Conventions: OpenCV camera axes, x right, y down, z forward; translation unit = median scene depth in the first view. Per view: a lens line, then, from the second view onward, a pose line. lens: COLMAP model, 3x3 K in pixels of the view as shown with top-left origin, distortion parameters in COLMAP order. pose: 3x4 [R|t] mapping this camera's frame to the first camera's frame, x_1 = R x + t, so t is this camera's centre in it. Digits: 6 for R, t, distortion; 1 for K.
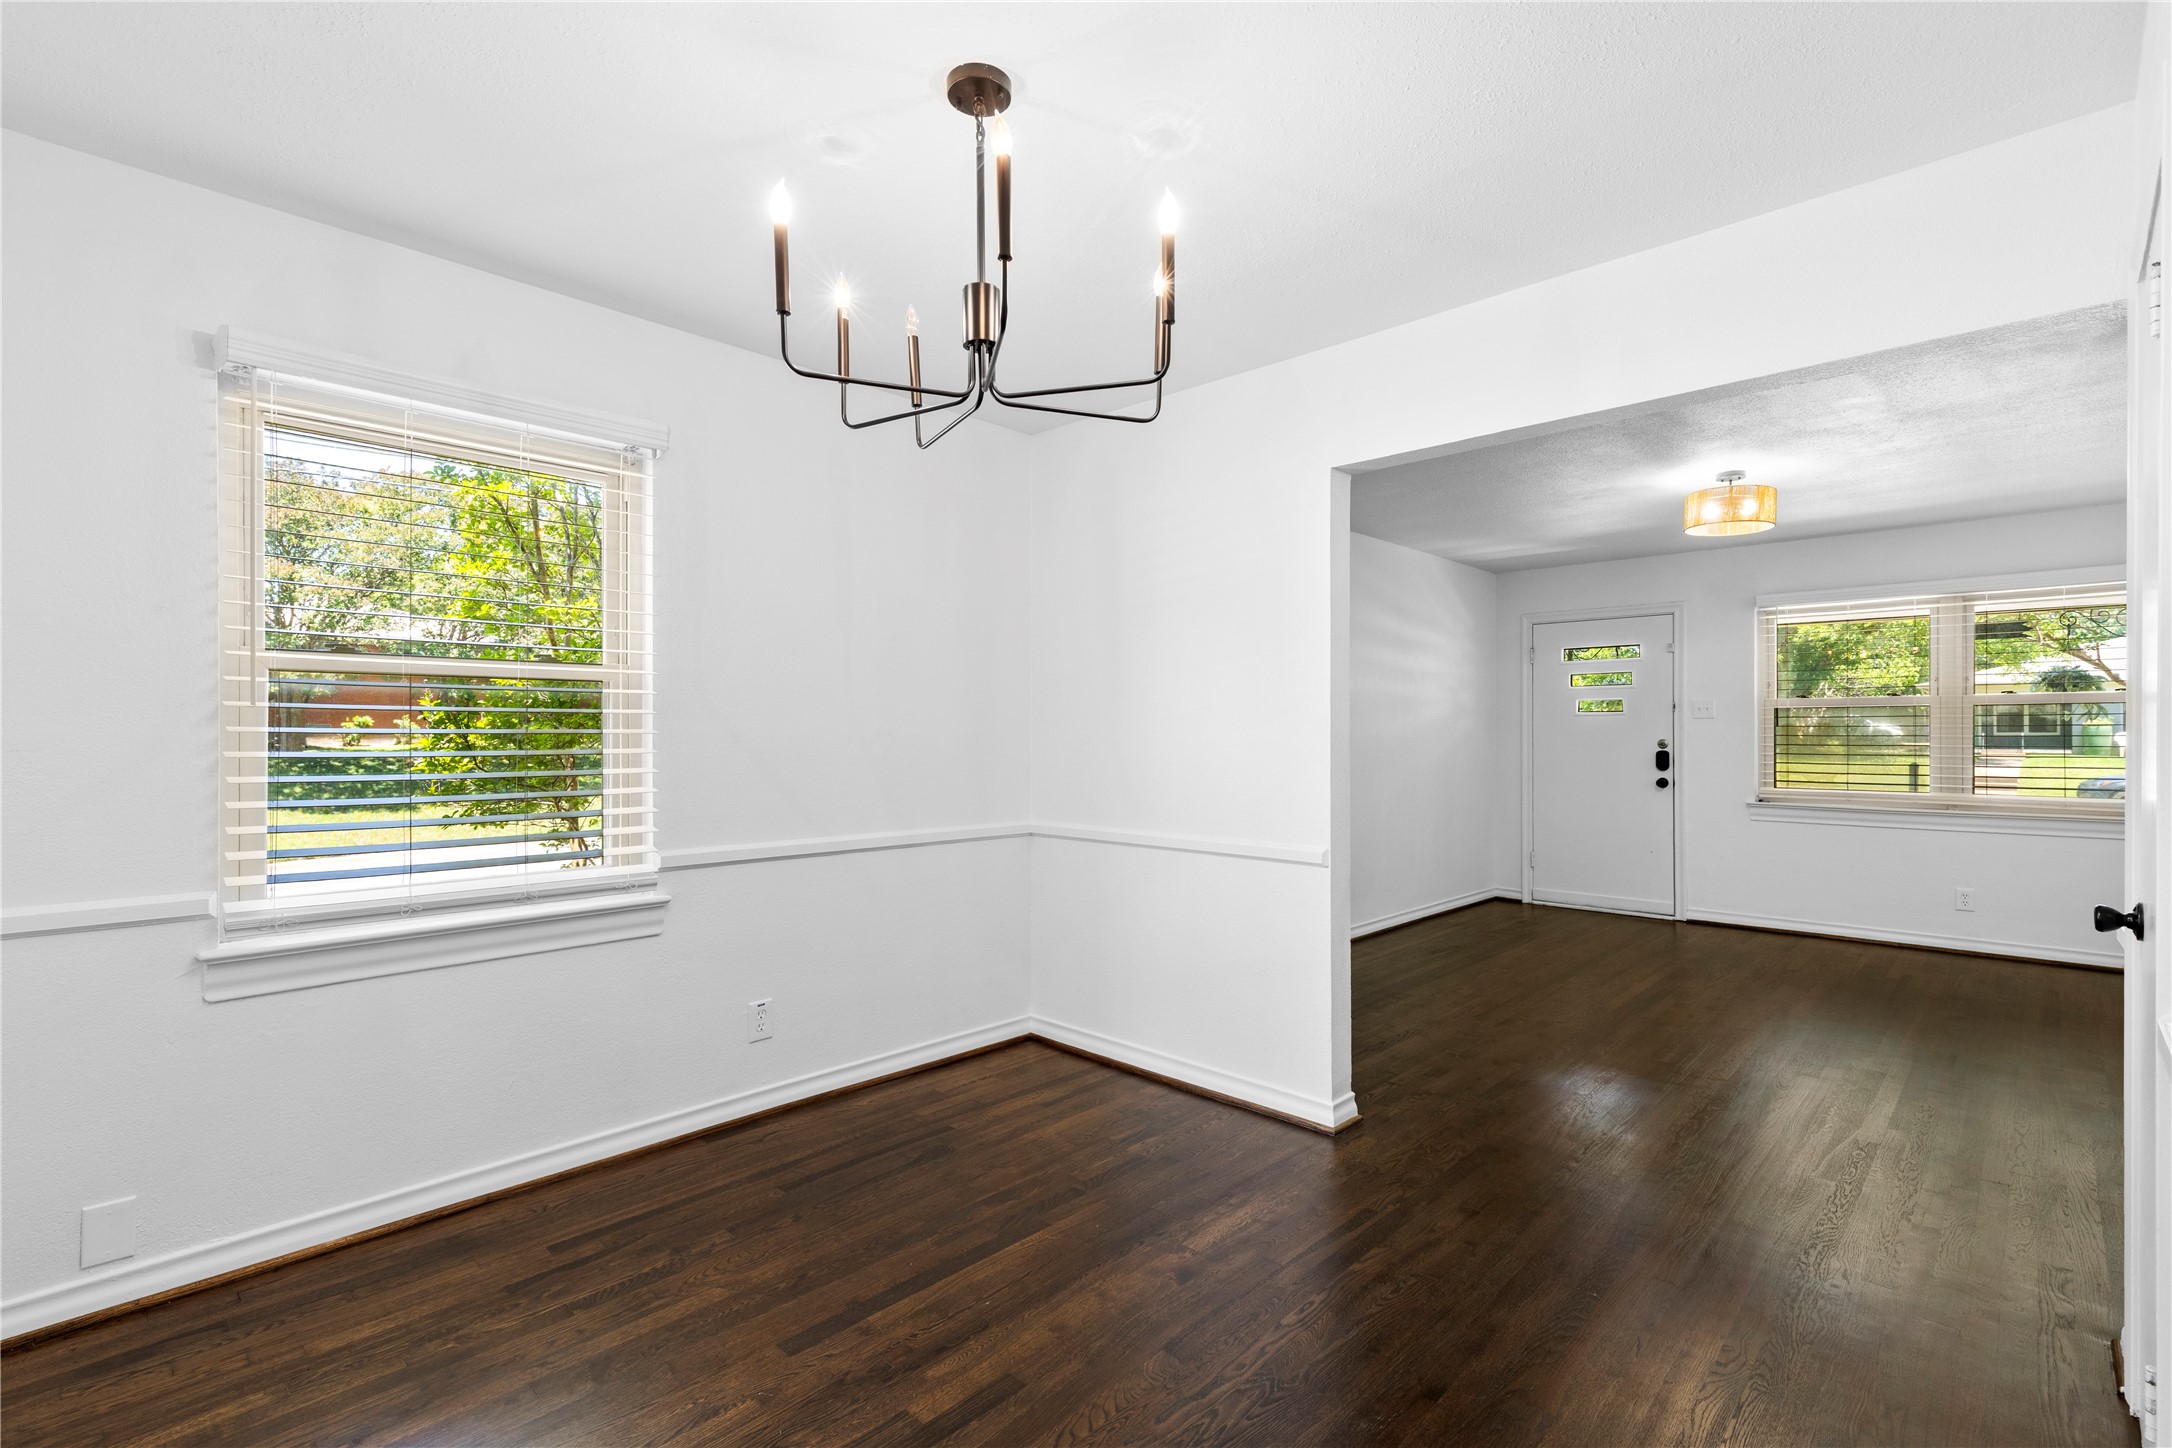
lens RADIAL K [[976.3, 0, 1102.7], [0, 976.3, 737.5], [0, 0, 1]] dist [0.005272, -0.000469]
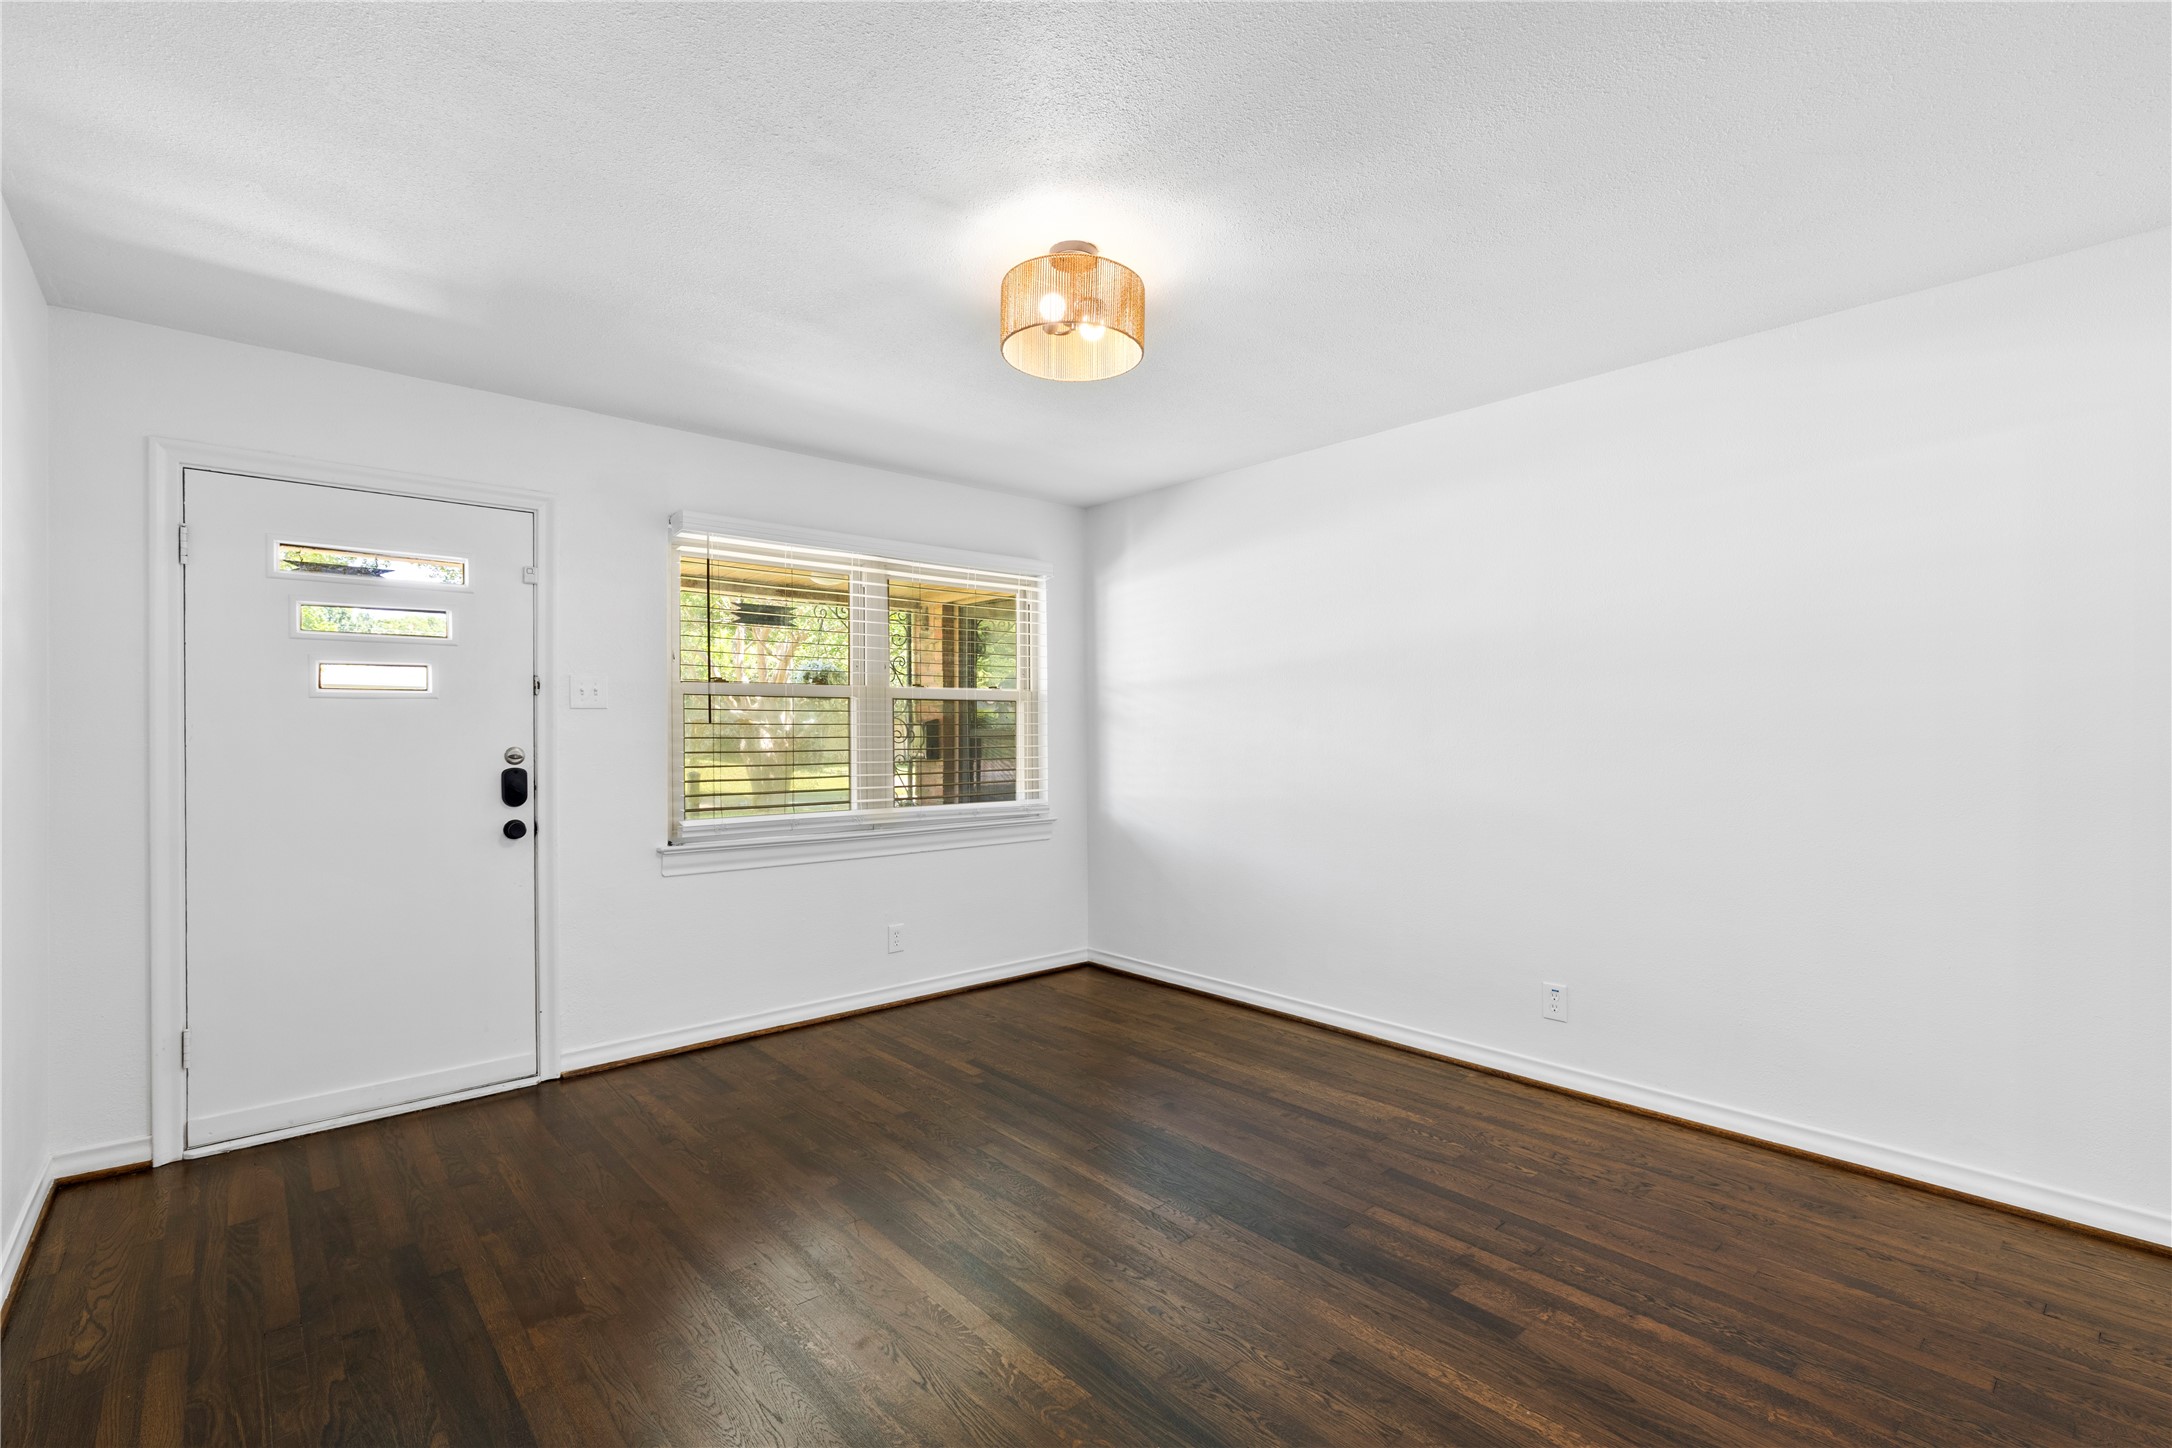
lens RADIAL K [[976.3, 0, 1102.7], [0, 976.3, 737.5], [0, 0, 1]] dist [0.005272, -0.000469]
pose [[0.076663, -0.007025, 0.997032, 0.136468], [0.006708, 0.999956, 0.006529, -0.008752], [-0.997034, 0.006187, 0.076707, 1.217364]]
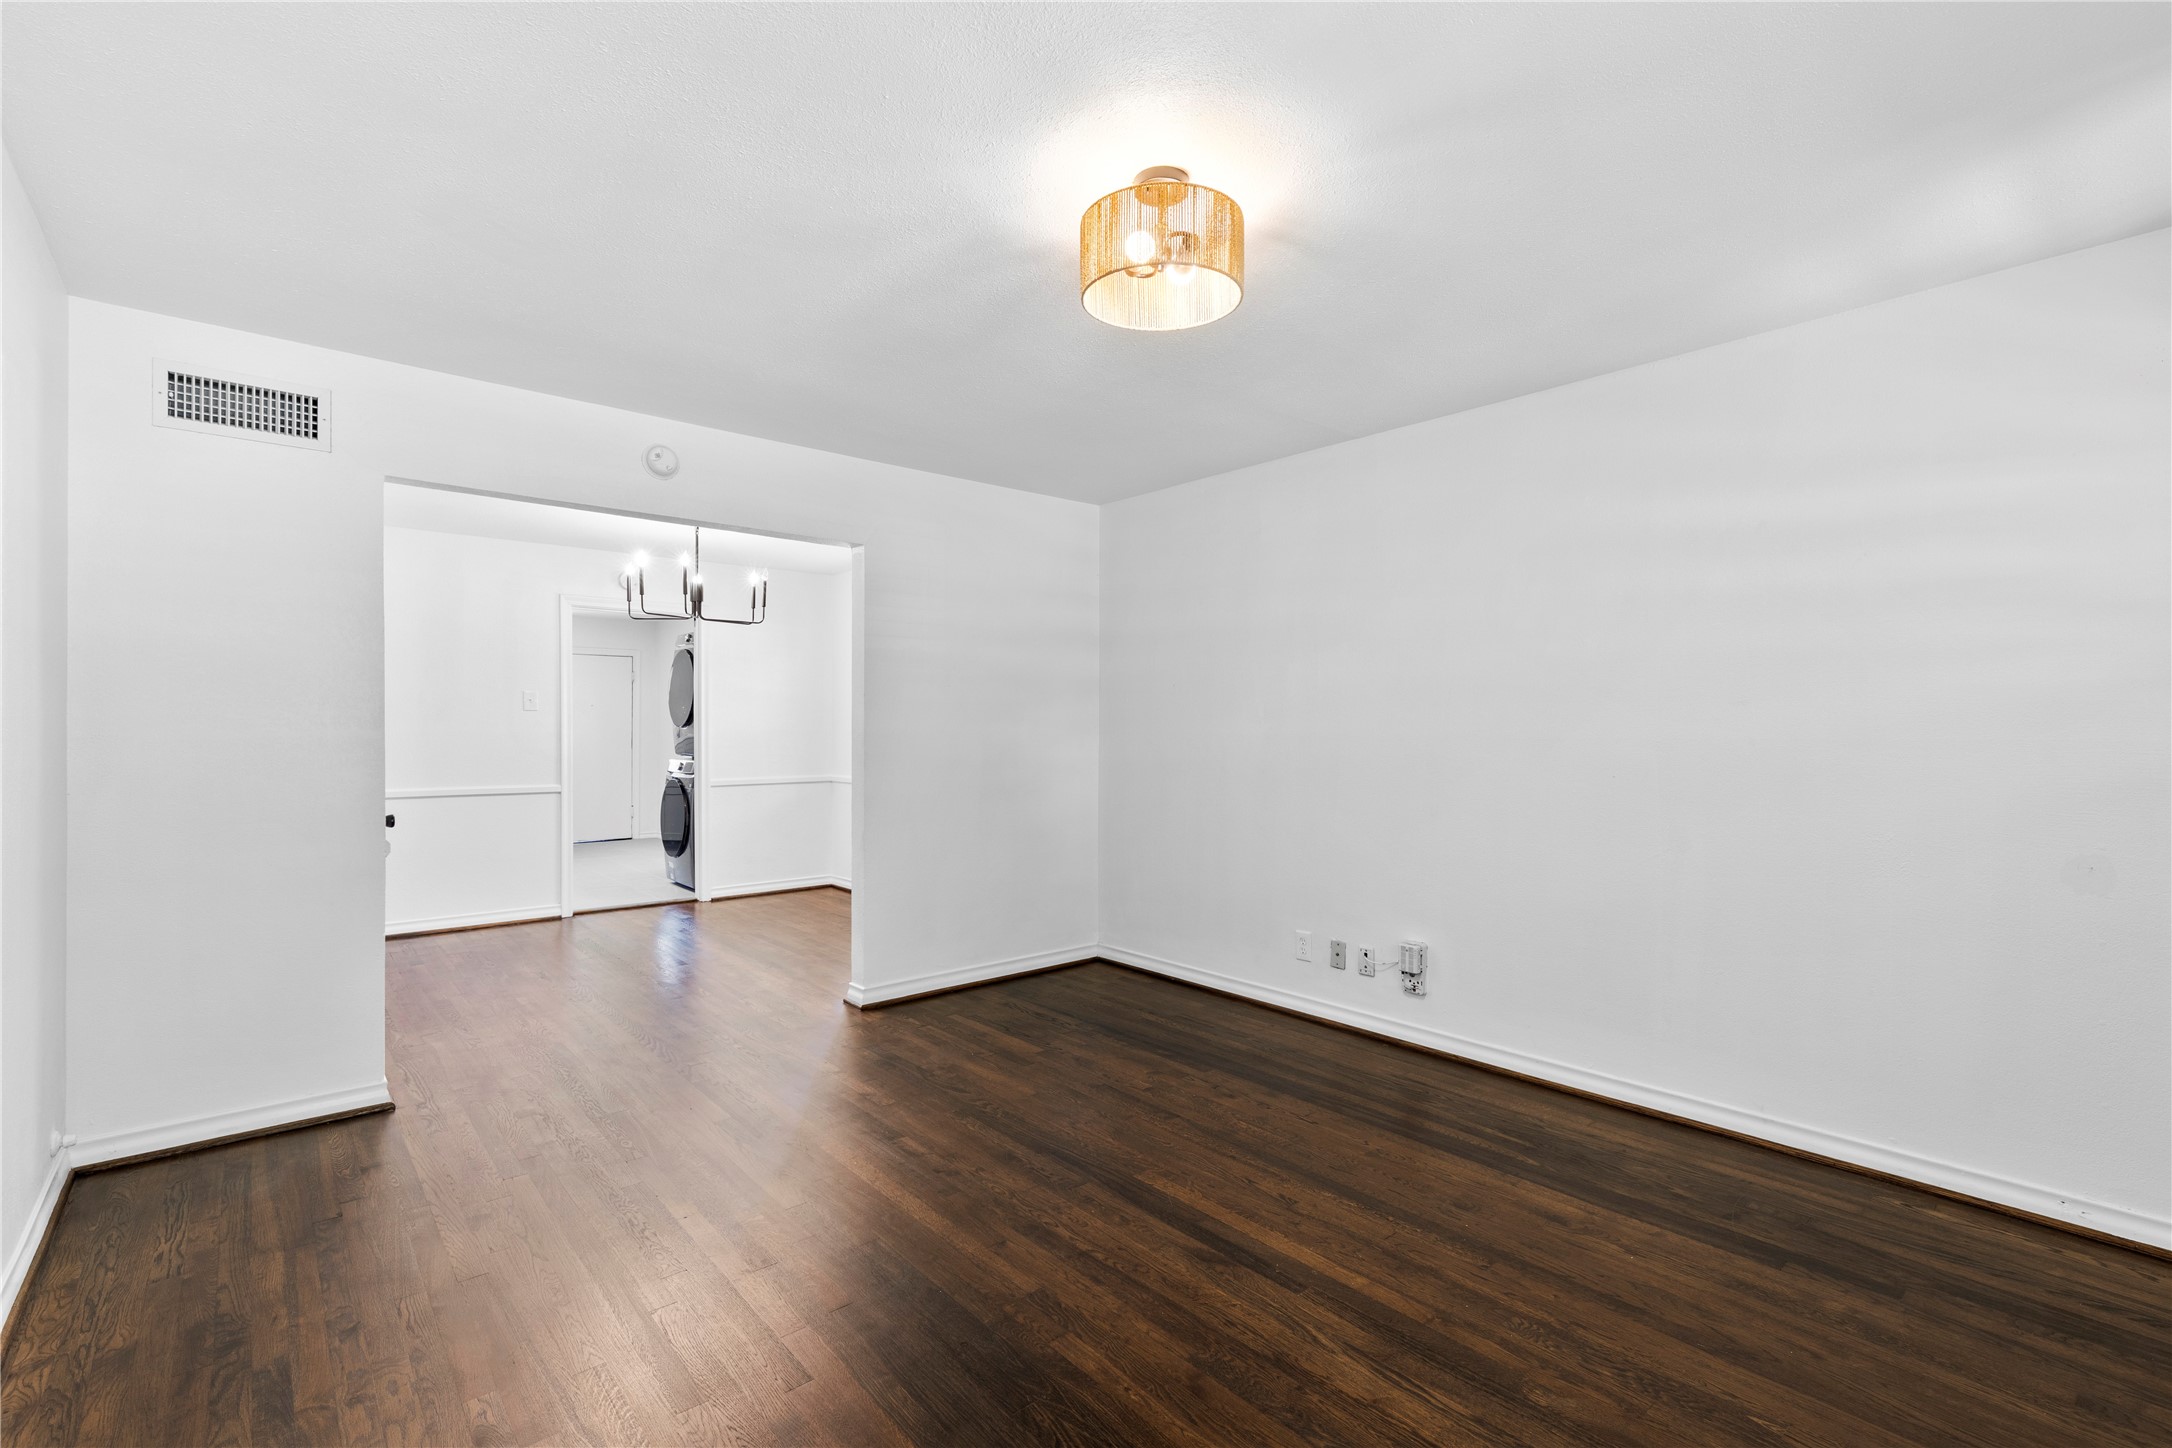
lens RADIAL K [[976.3, 0, 1102.7], [0, 976.3, 737.5], [0, 0, 1]] dist [0.005272, -0.000469]
pose [[-0.088330, 0.009971, -0.996041, 1.440079], [-0.006472, 0.999923, 0.010584, -0.007547], [0.996070, 0.007381, -0.088258, 1.308130]]
